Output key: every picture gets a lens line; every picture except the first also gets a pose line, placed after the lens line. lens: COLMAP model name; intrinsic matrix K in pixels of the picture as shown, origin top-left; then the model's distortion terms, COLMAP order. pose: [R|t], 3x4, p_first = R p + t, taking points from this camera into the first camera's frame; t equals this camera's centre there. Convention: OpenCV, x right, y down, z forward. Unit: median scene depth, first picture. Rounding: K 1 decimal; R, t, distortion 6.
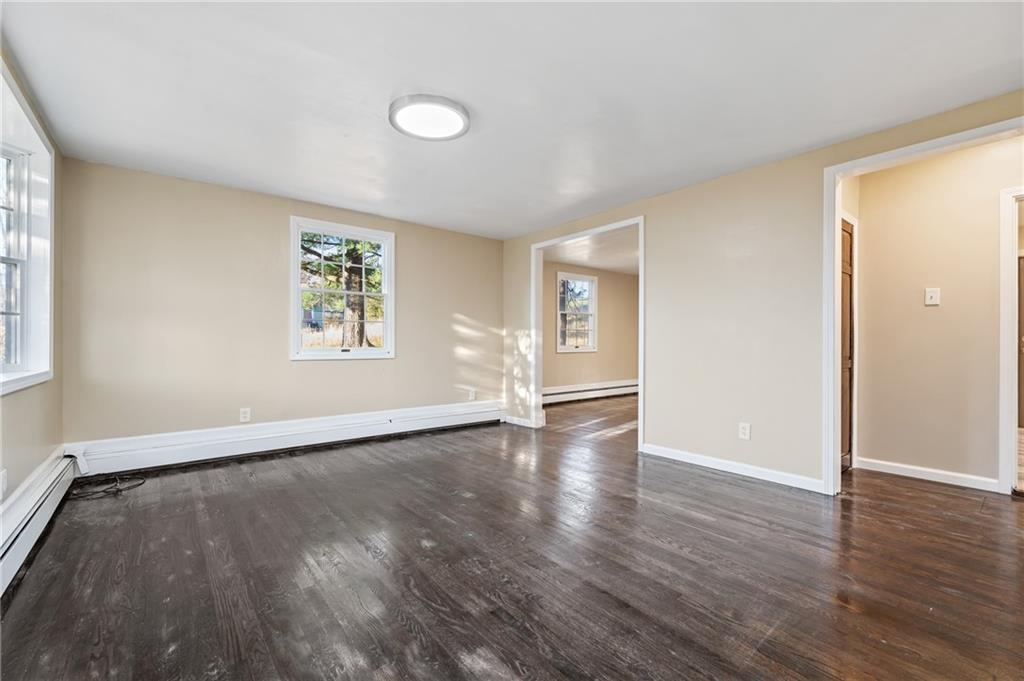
lens RADIAL K [[436.2, 0, 512.0], [0, 436.2, 340.5], [0, 0, 1]] dist [-0.000567, 0.000151]
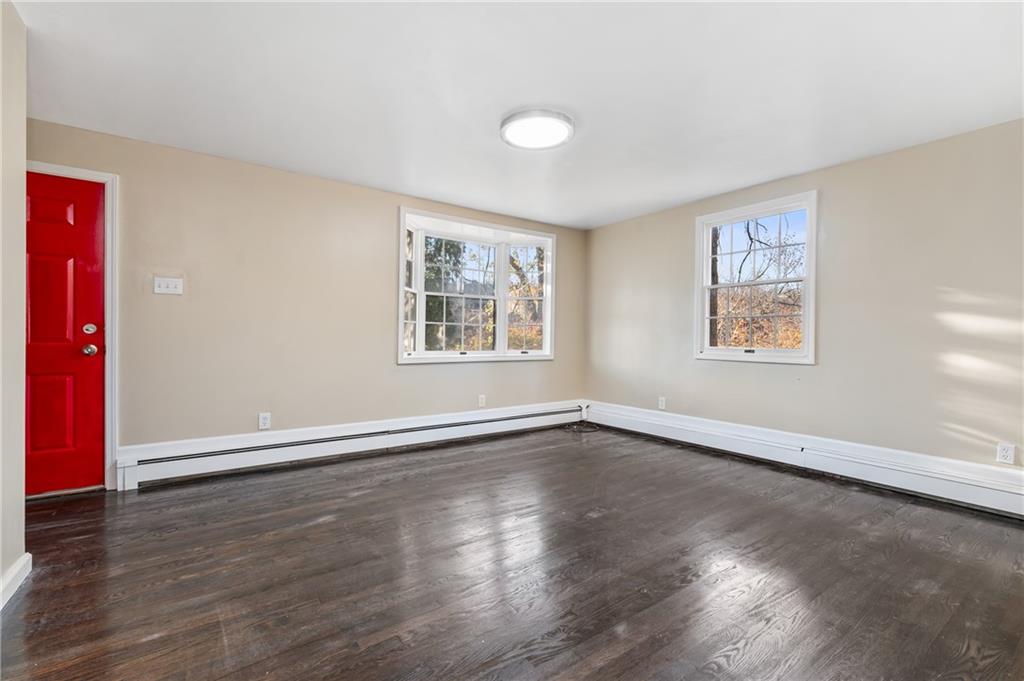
lens RADIAL K [[450.7, 0, 512.0], [0, 450.7, 340.5], [0, 0, 1]] dist [0.000763, -0.000032]
pose [[-0.060341, 0.005535, -0.998162, 0.727769], [-0.007730, 0.999952, 0.006012, 0.000154], [0.998148, 0.008078, -0.060296, 0.796663]]
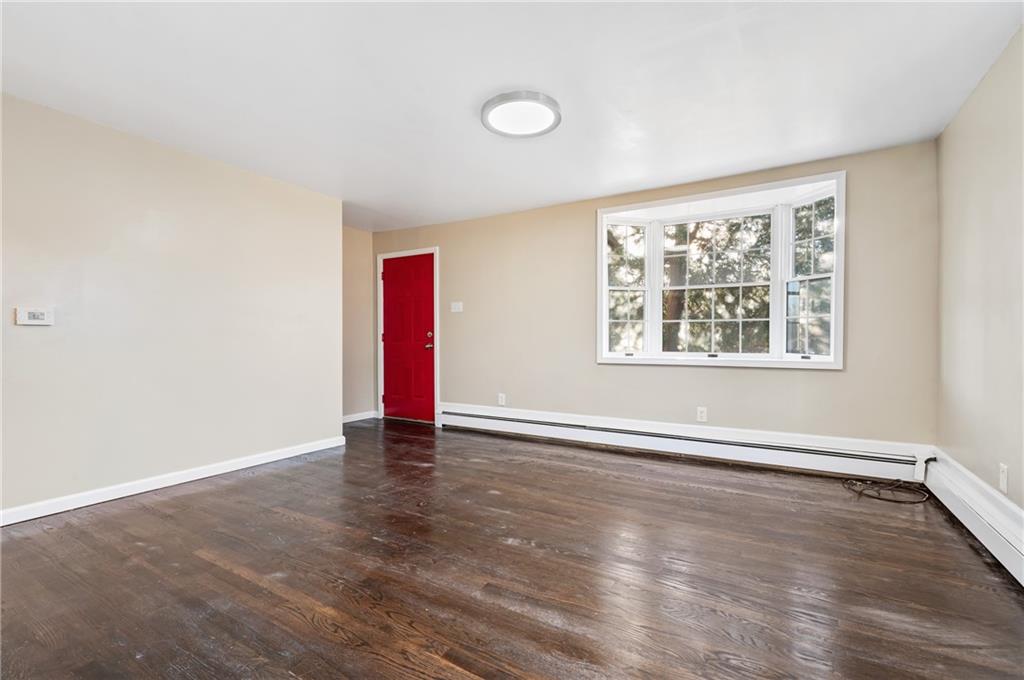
lens RADIAL K [[450.7, 0, 512.0], [0, 450.7, 340.0], [0, 0, 1]] dist [0.000763, -0.000032]
pose [[-0.938648, 0.009457, -0.344748, 0.151865], [0.006017, 0.999921, 0.011046, -0.007842], [0.344825, 0.008294, -0.938630, 1.561661]]
